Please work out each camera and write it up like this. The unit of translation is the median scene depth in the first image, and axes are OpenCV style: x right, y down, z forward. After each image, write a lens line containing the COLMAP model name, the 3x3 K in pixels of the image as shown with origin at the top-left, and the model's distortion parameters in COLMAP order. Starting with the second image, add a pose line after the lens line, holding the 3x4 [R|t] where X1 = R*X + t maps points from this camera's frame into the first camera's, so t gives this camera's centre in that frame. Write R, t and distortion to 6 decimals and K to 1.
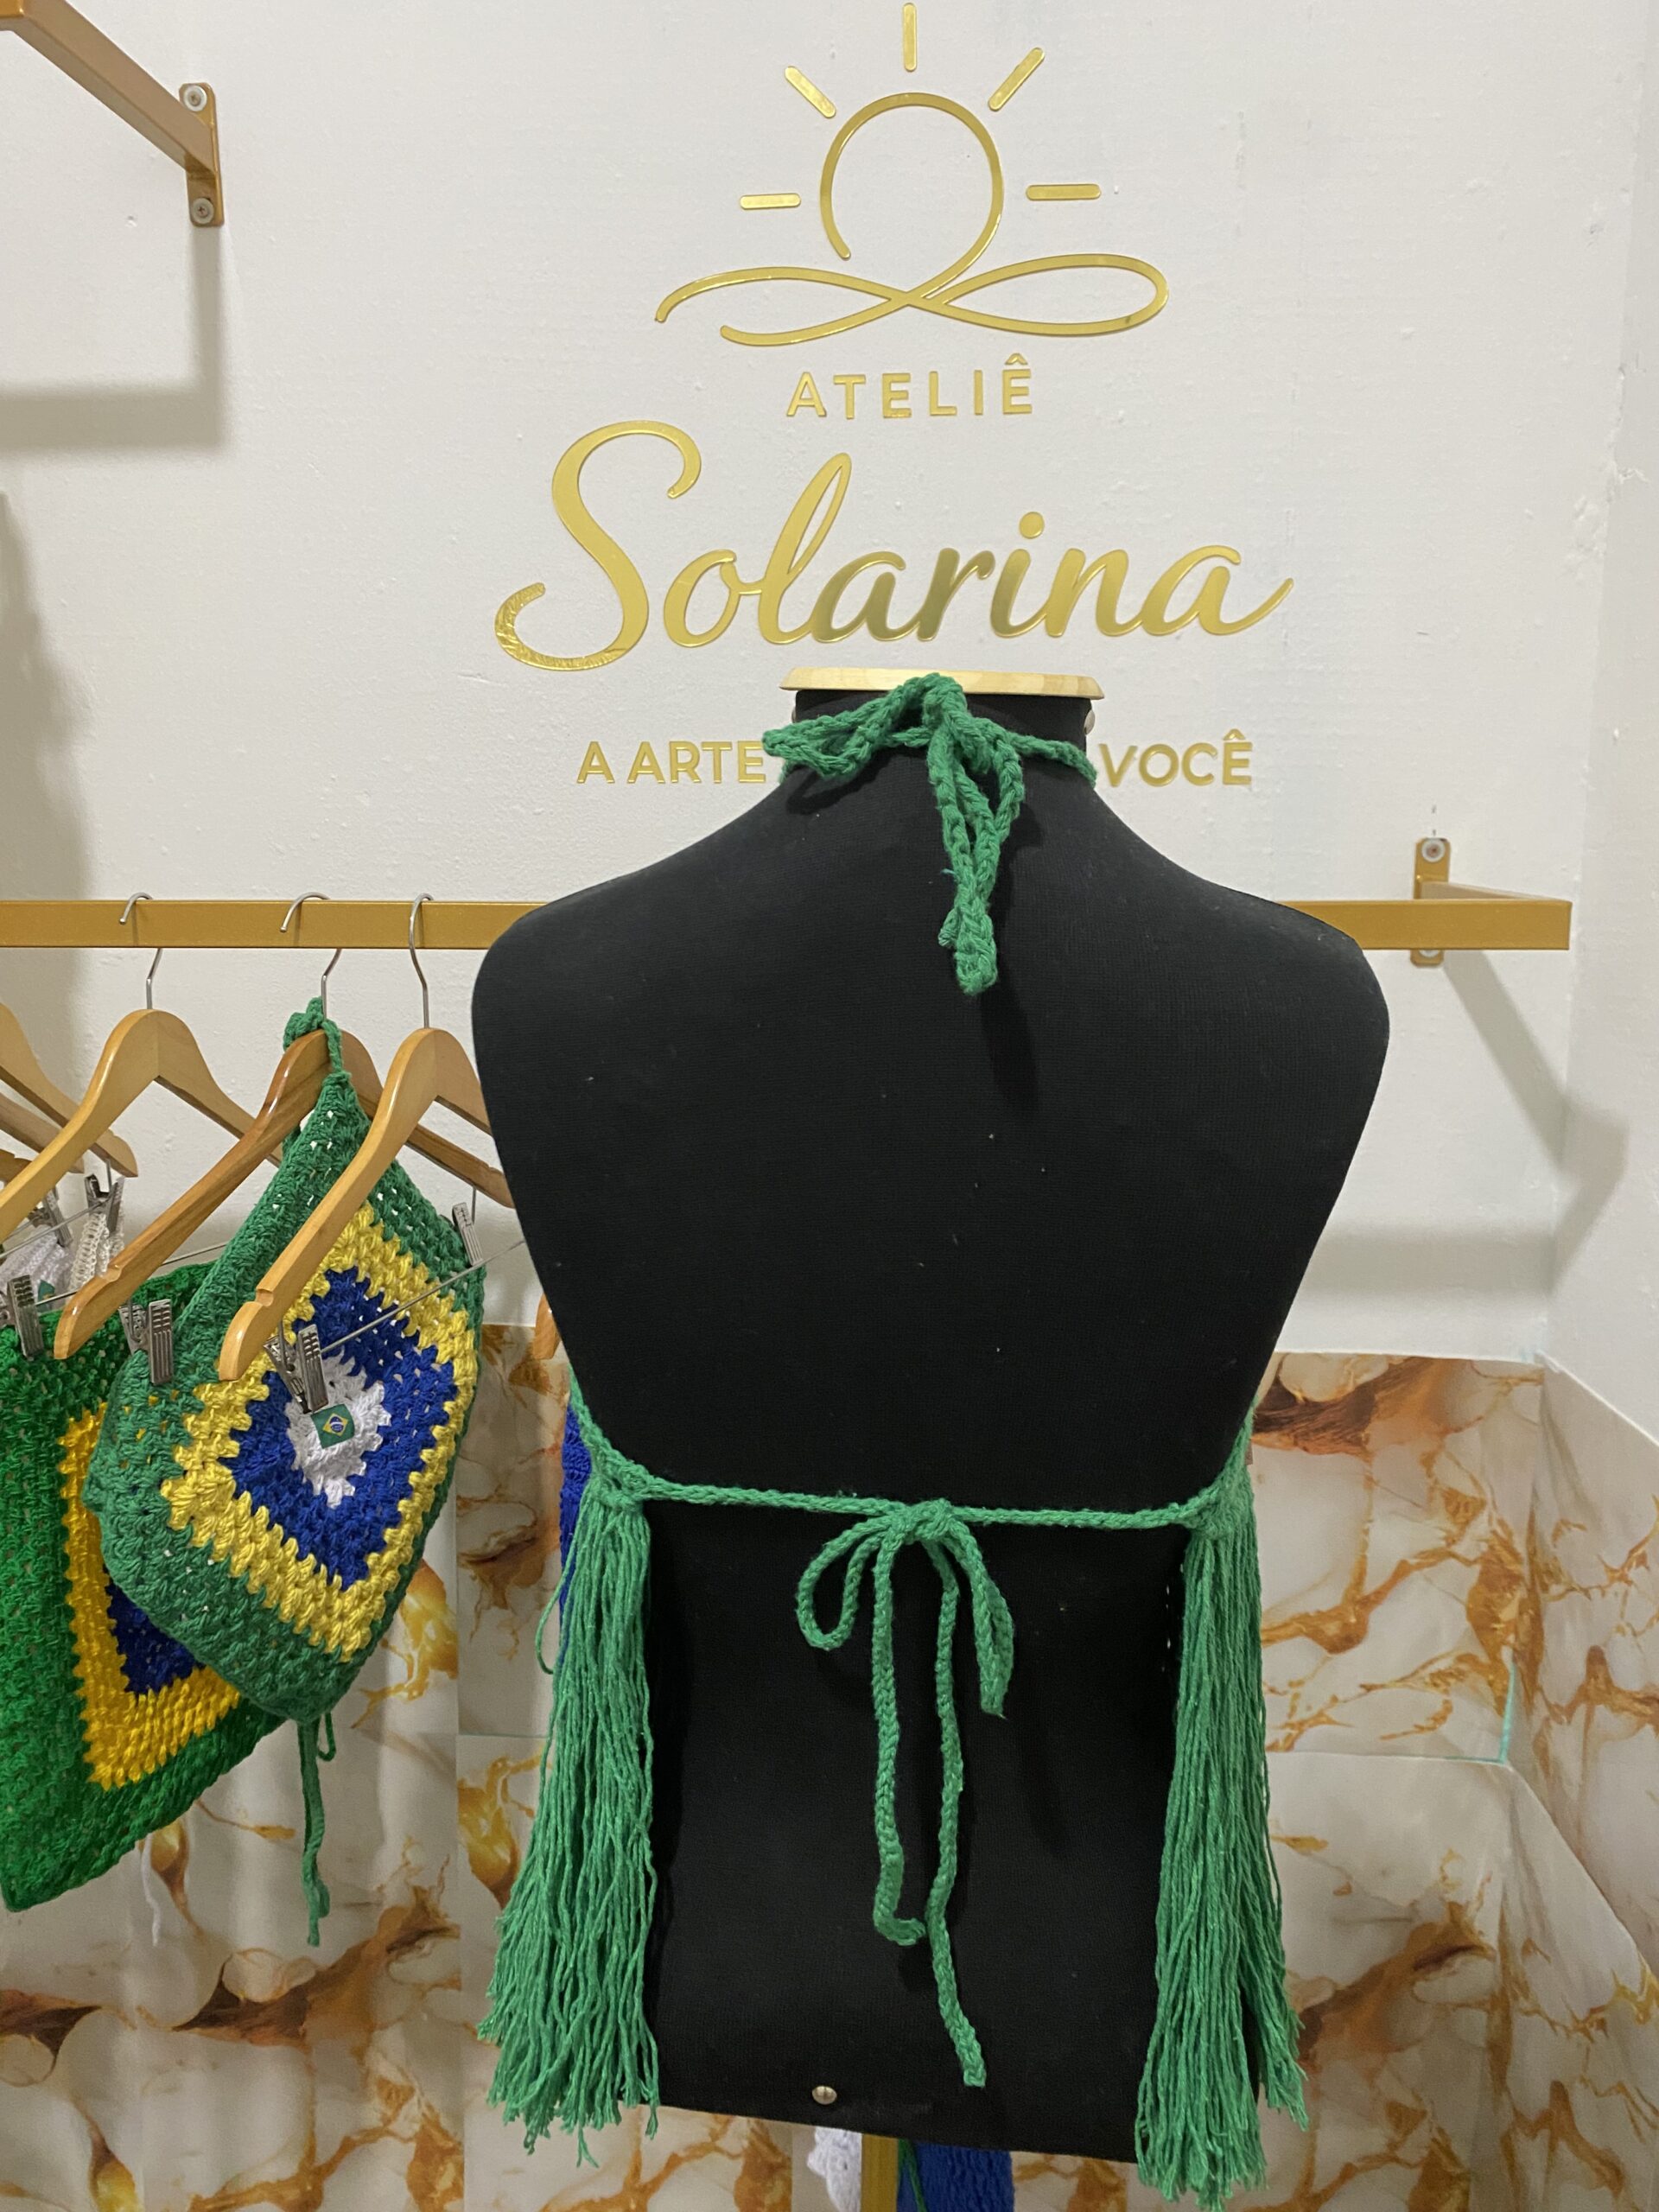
lens RADIAL K [[1717.4, 0, 852.8], [0, 1717.4, 1102.3], [0, 0, 1]] dist [0.001136, -0.002624]
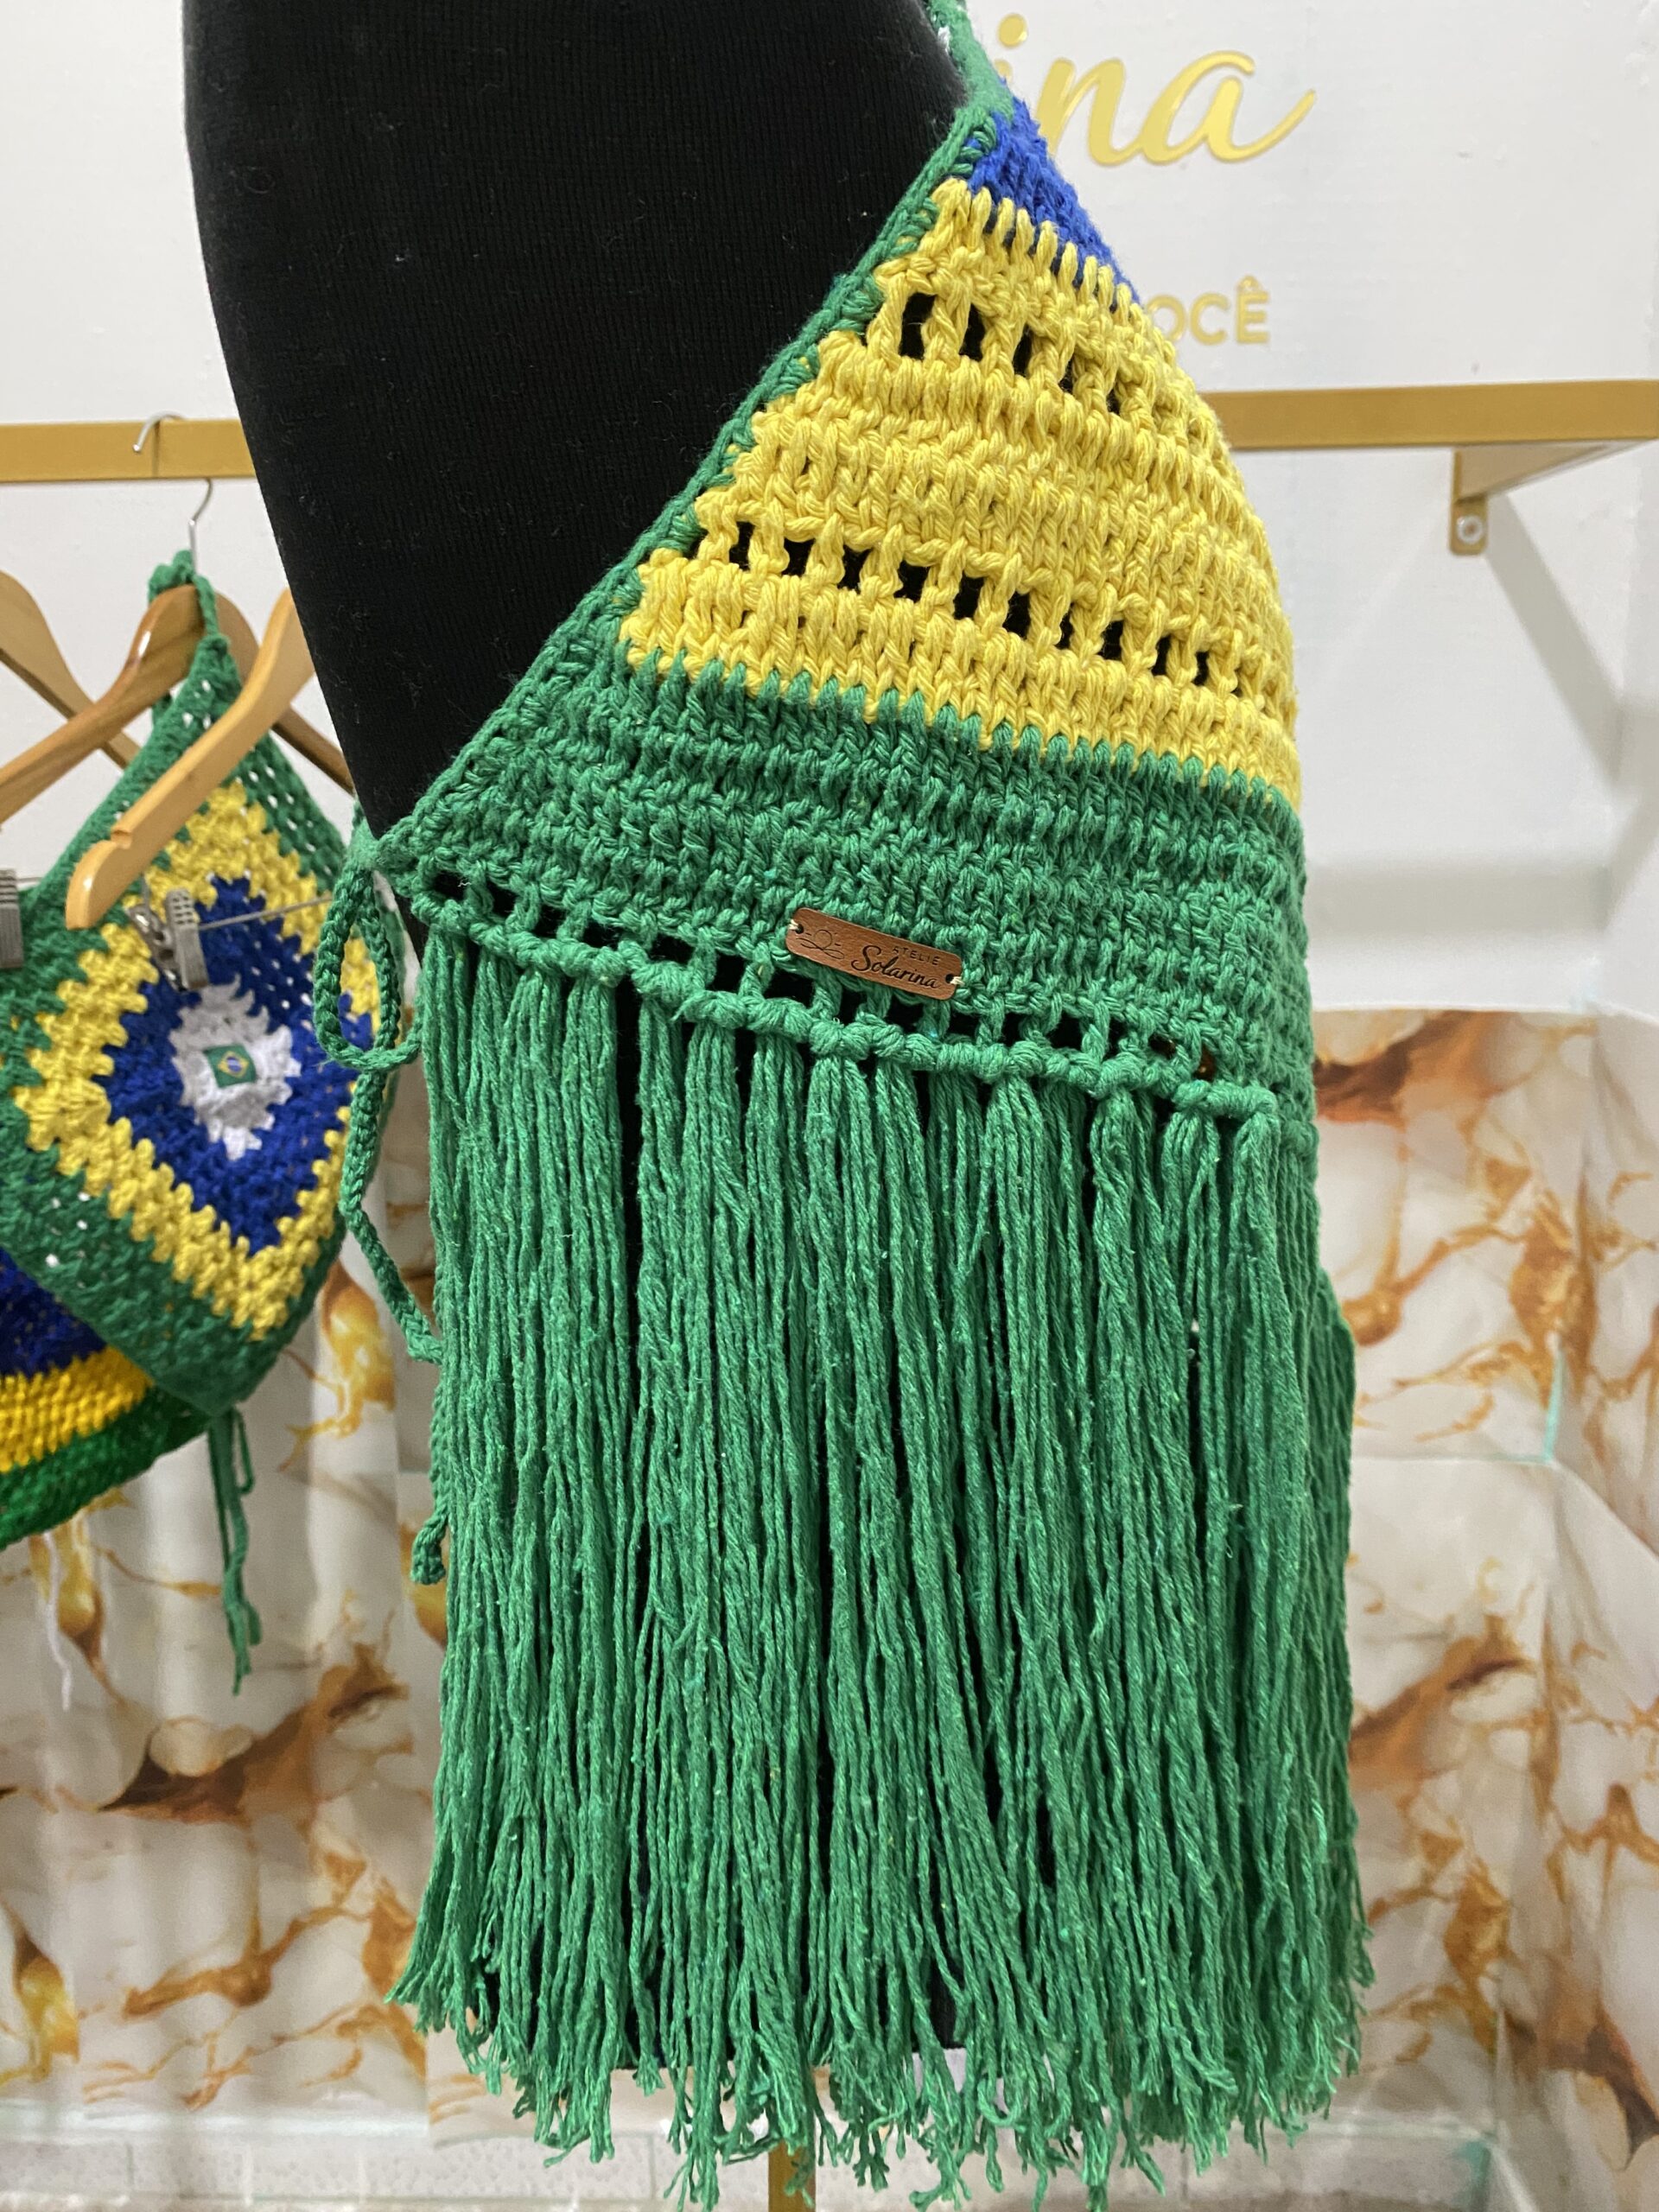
lens RADIAL K [[1717.4, 0, 840.6], [0, 1717.4, 1086.7], [0, 0, 1]] dist [0.001136, -0.002624]
pose [[0.999288, -0.027017, 0.026322, -0.017319], [0.025598, 0.998274, 0.052848, 0.134675], [-0.027704, -0.052136, 0.998256, 0.113125]]
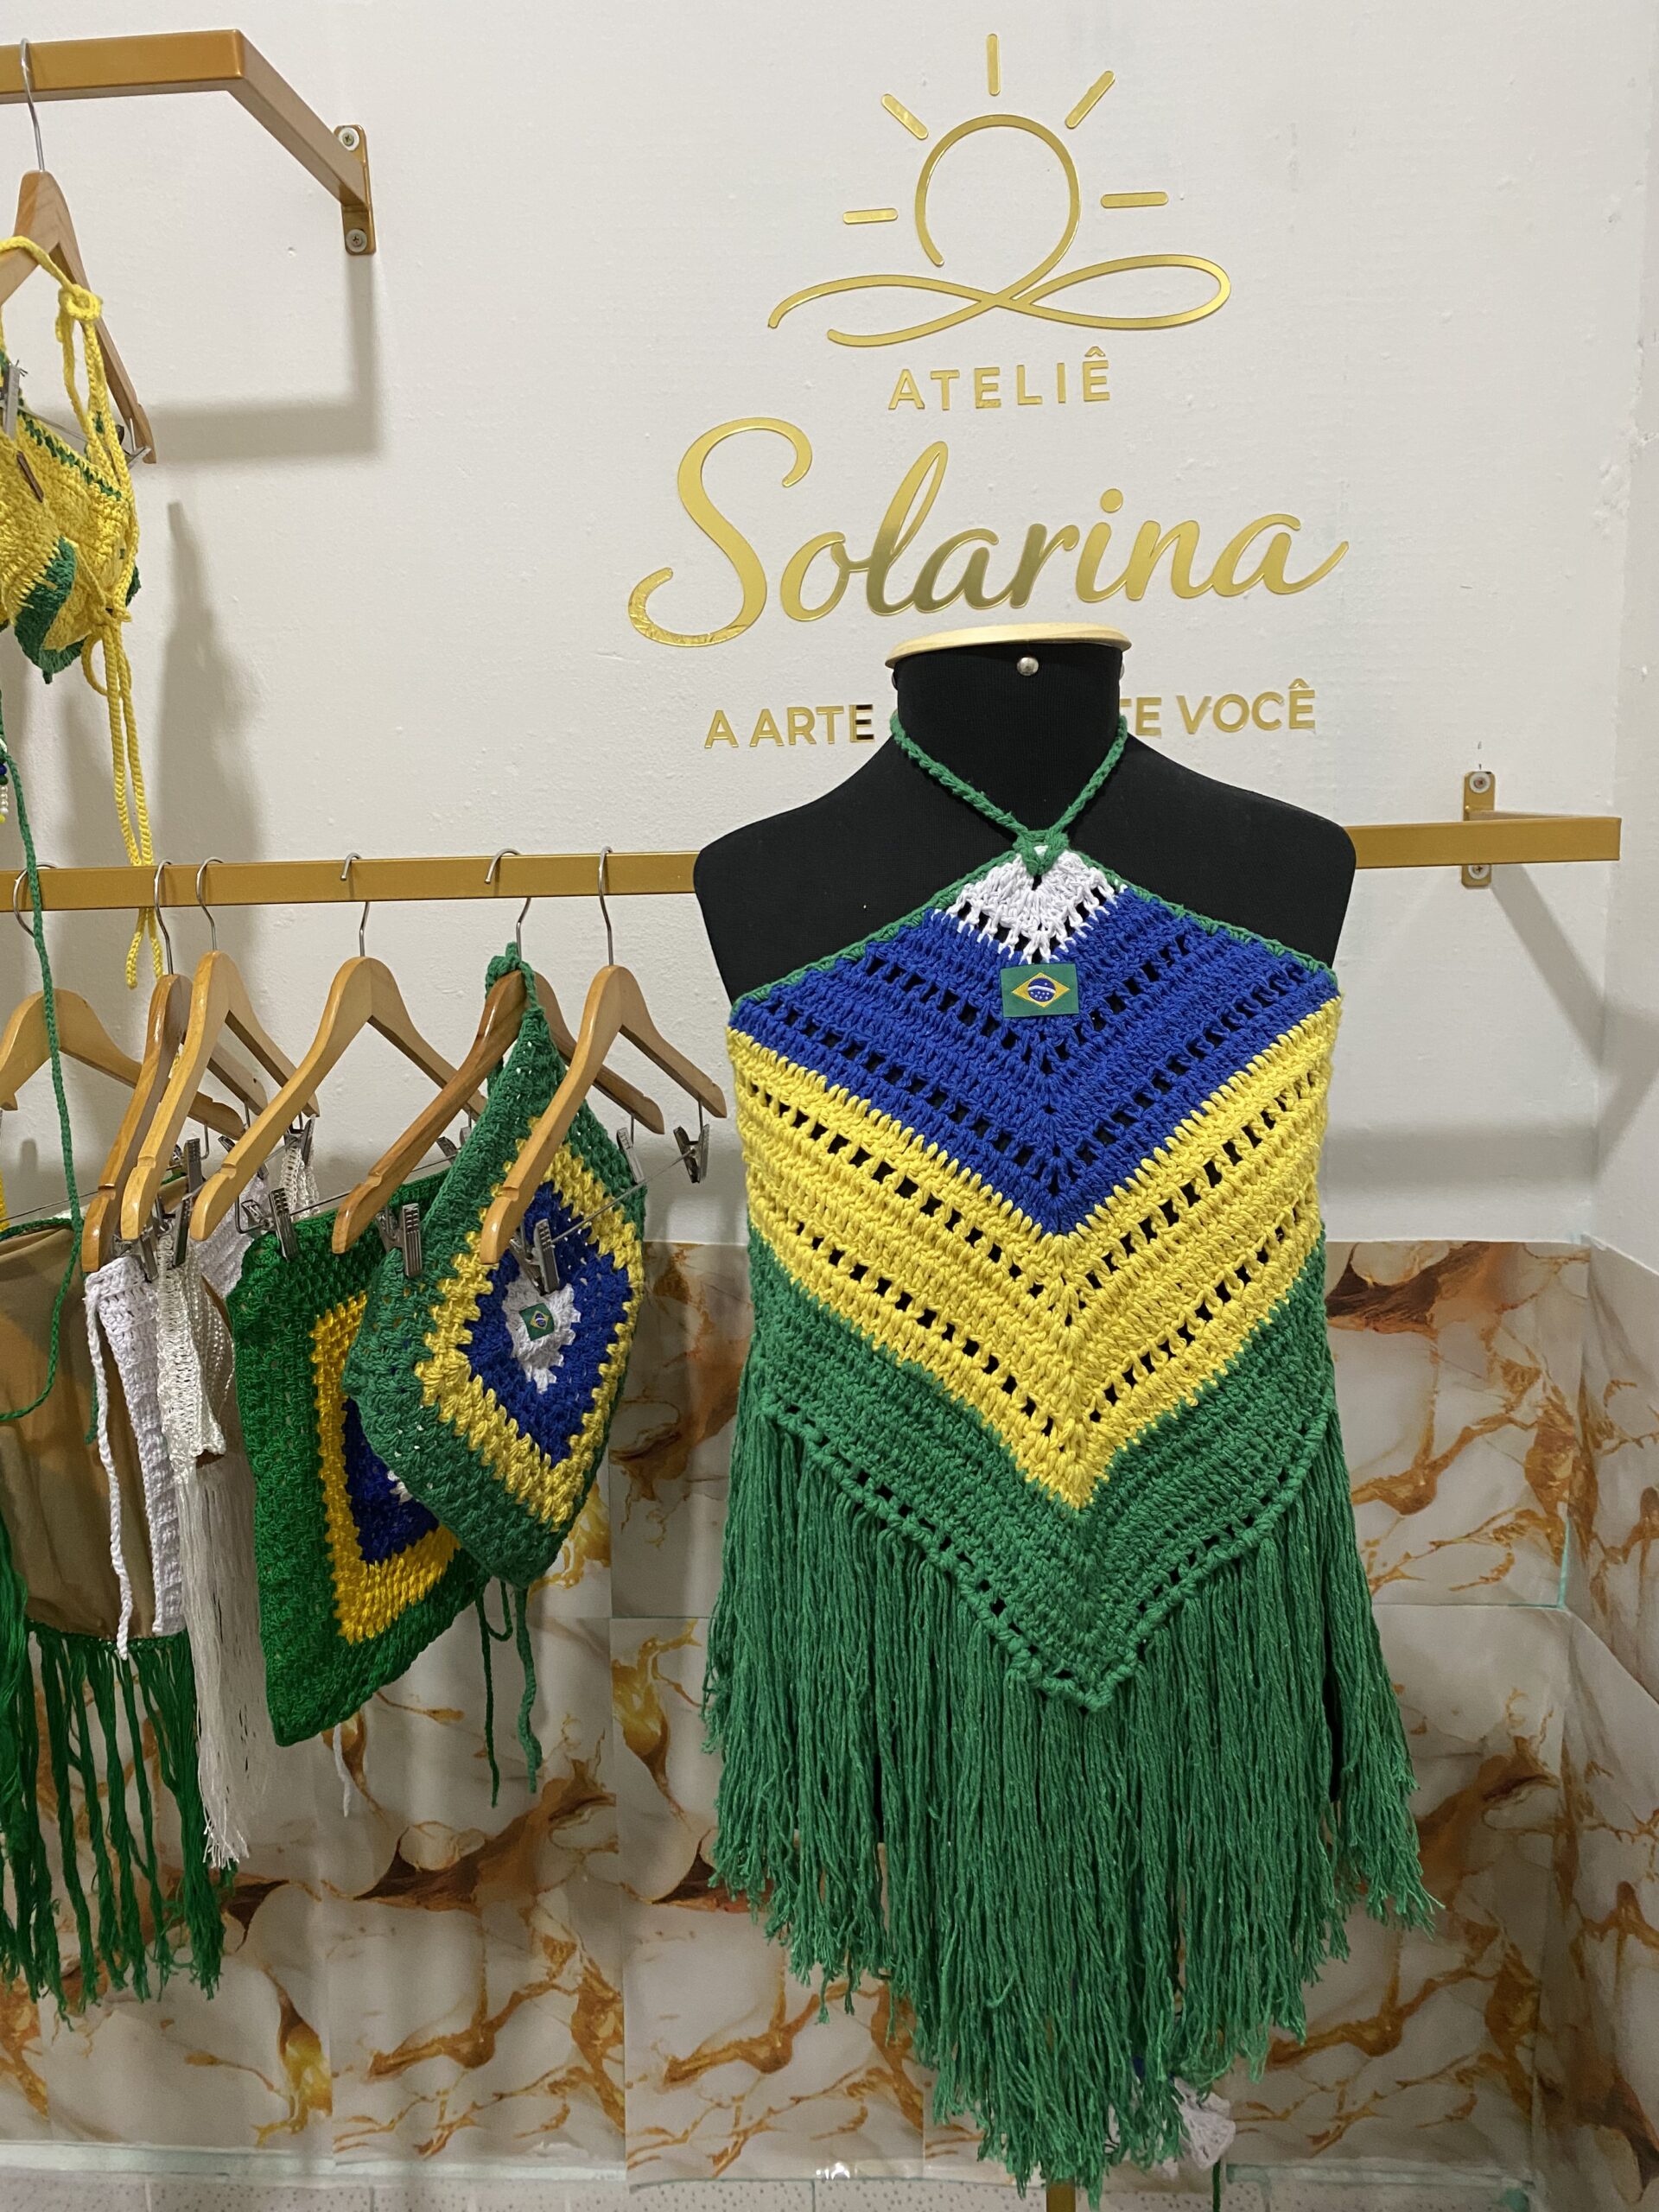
lens RADIAL K [[1717.4, 0, 827.4], [0, 1717.4, 1094.5], [0, 0, 1]] dist [0.001136, -0.002624]
pose [[0.999416, -0.033913, 0.004265, -0.091972], [0.033872, 0.999382, 0.009381, 0.029083], [-0.004581, -0.009231, 0.999947, -0.106460]]
